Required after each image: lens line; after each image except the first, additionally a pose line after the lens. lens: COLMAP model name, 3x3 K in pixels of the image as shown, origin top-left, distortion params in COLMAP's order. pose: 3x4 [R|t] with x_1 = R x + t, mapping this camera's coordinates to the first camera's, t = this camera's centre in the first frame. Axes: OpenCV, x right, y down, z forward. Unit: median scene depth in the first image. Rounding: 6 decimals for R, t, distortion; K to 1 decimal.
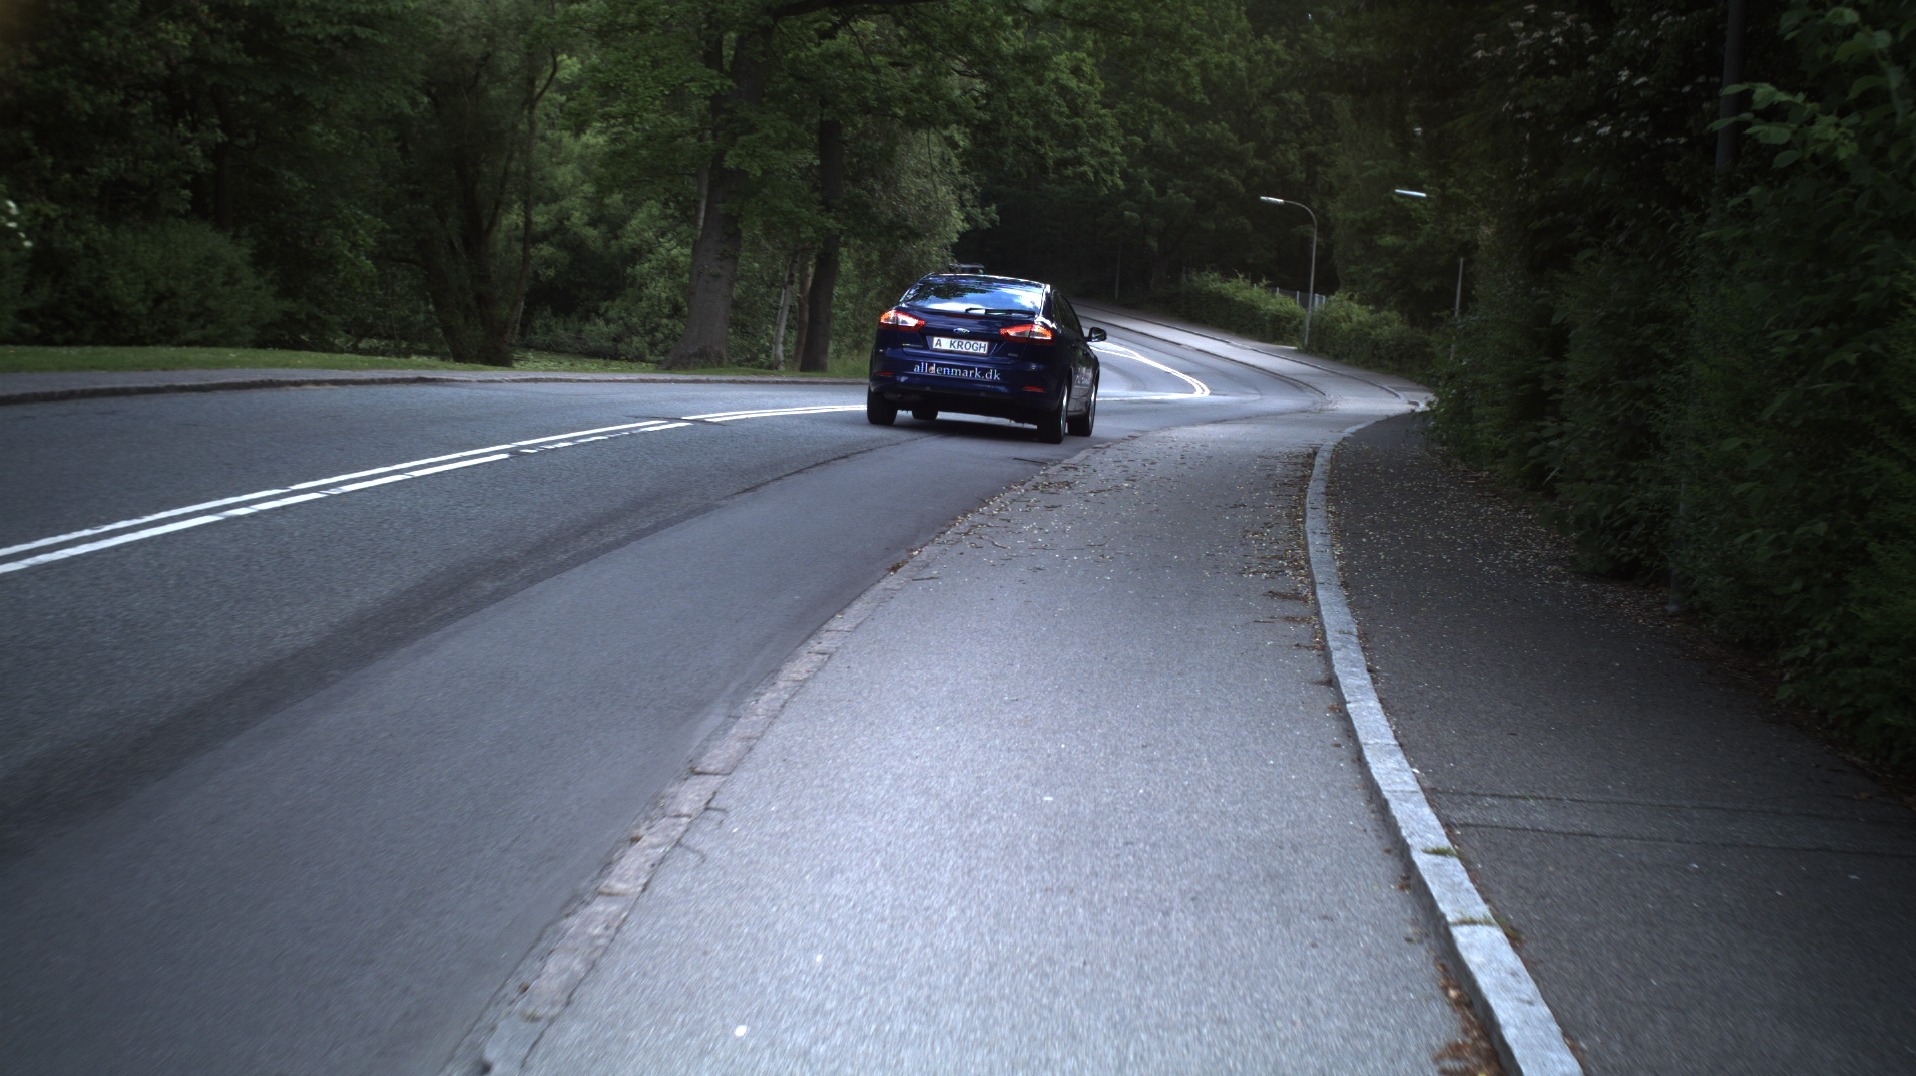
lens RADIAL K [[3431.3, 0, 958.0], [0, 3431.3, 538.0], [0, 0, 1]] dist [-0.307115, 0.374557]
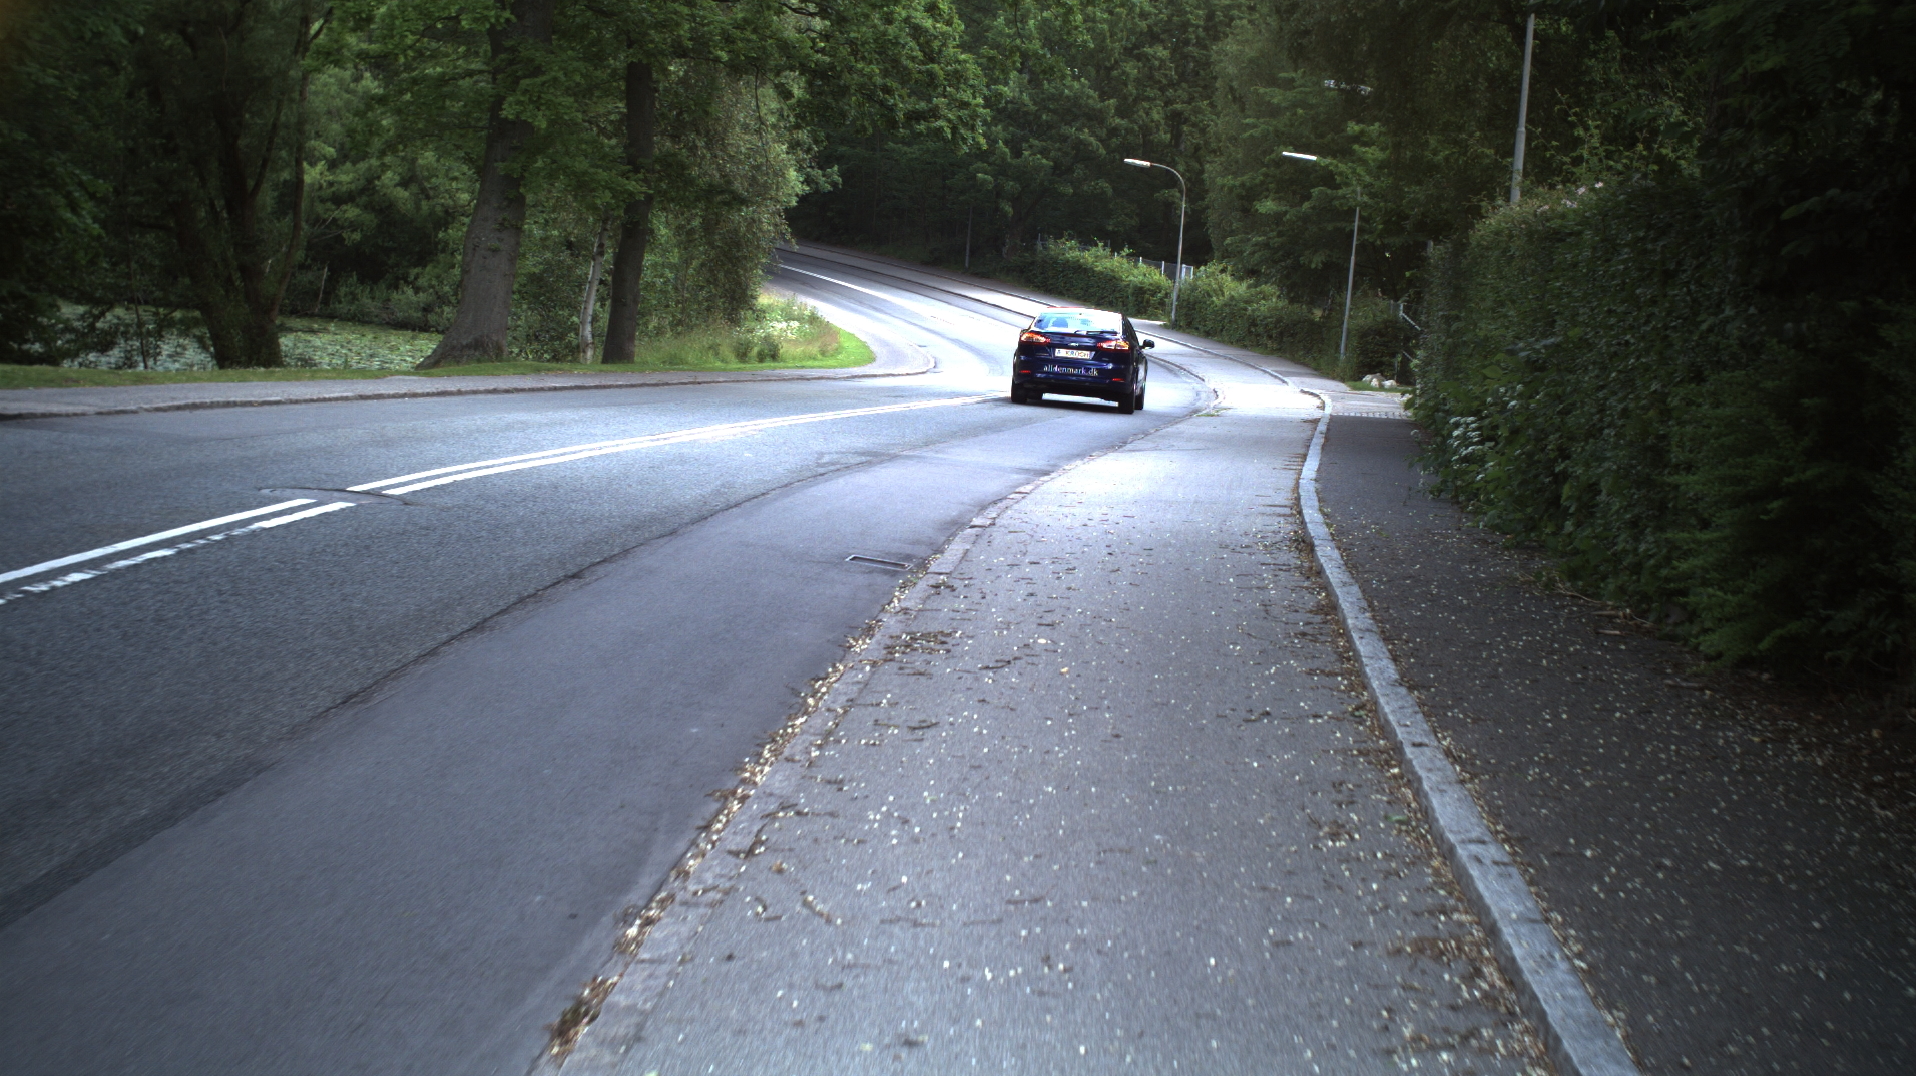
lens RADIAL K [[3431.3, 0, 958.0], [0, 3431.3, 538.0], [0, 0, 1]] dist [-0.307115, 0.374557]
pose [[0.998927, 0.003993, 0.046130, 0.002772], [-0.004514, 0.999927, 0.011196, -0.015147], [-0.046082, -0.011392, 0.998873, 0.155823]]
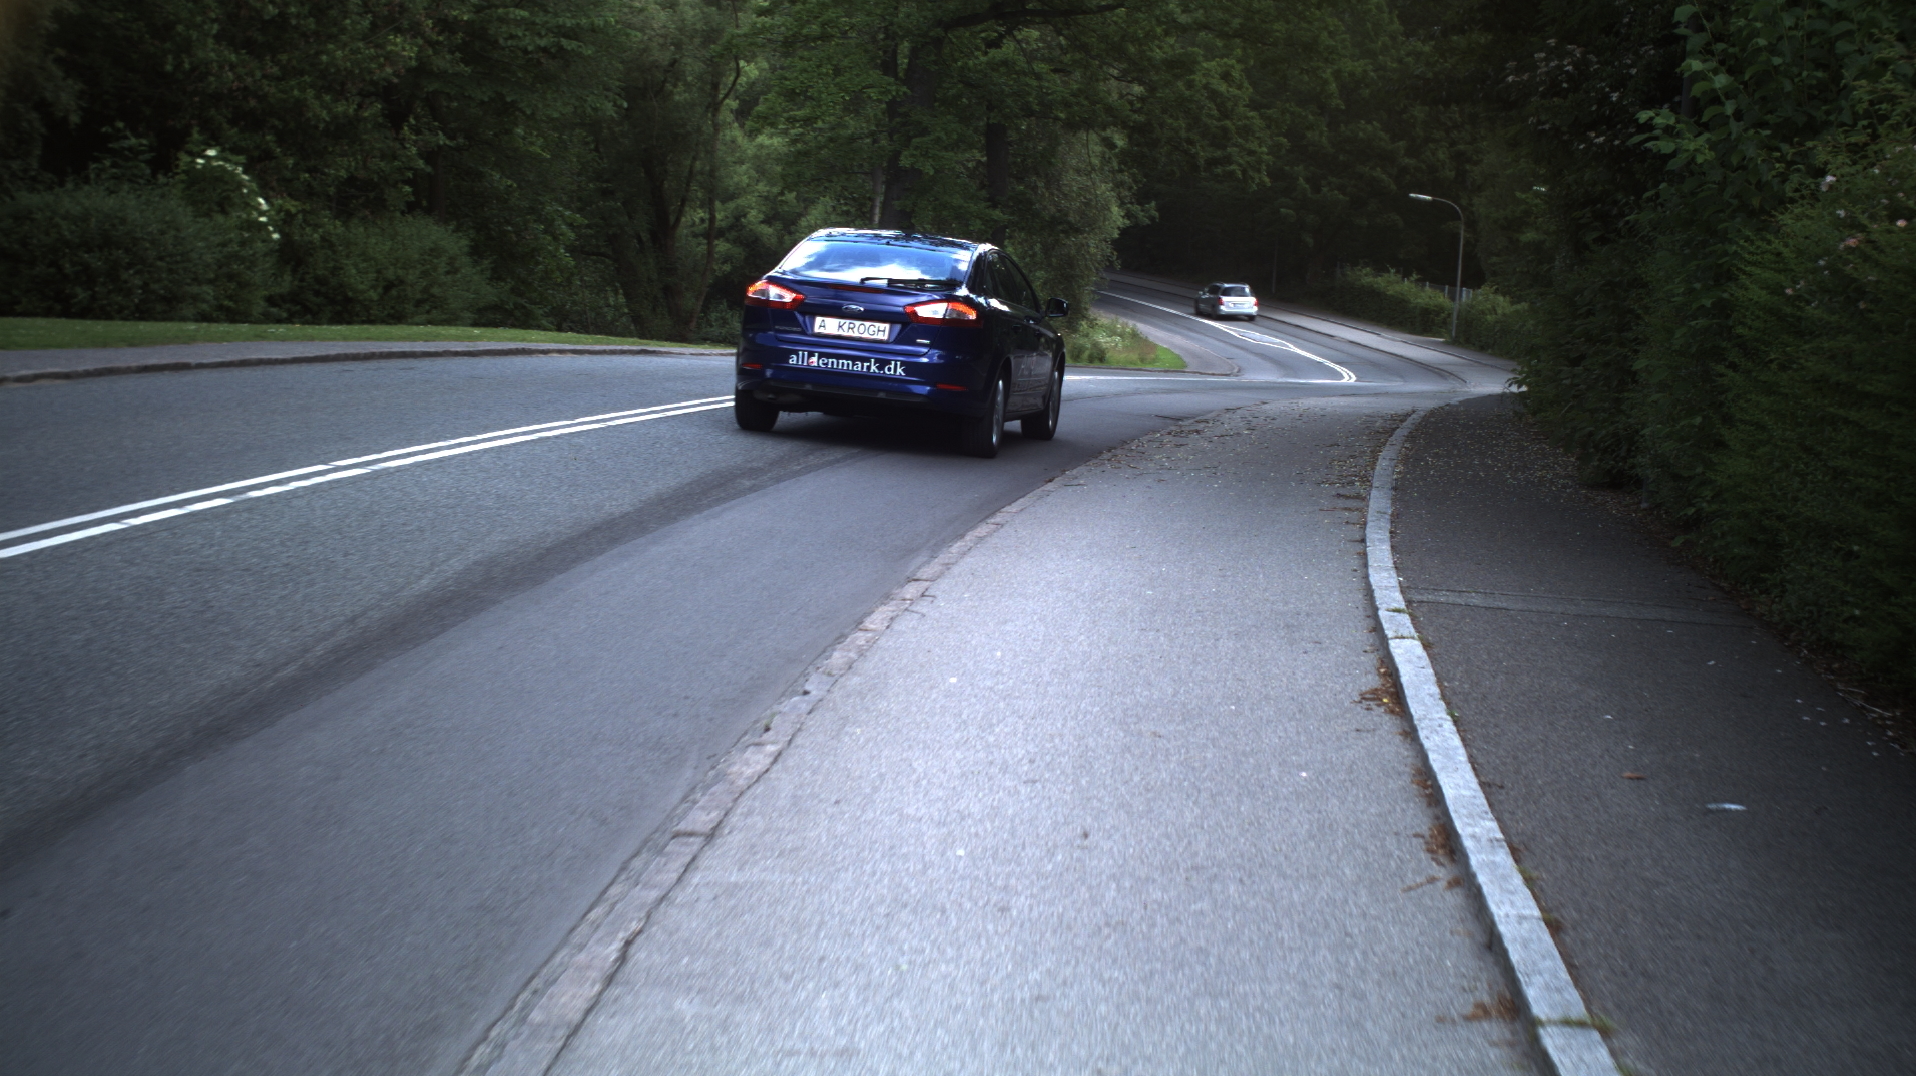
lens RADIAL K [[3431.3, 0, 958.0], [0, 3431.3, 538.0], [0, 0, 1]] dist [-0.307115, 0.374557]
pose [[0.998850, 0.000999, -0.047938, 0.002240], [-0.000970, 0.999999, 0.000631, 0.007961], [0.047938, -0.000584, 0.998850, -0.077116]]
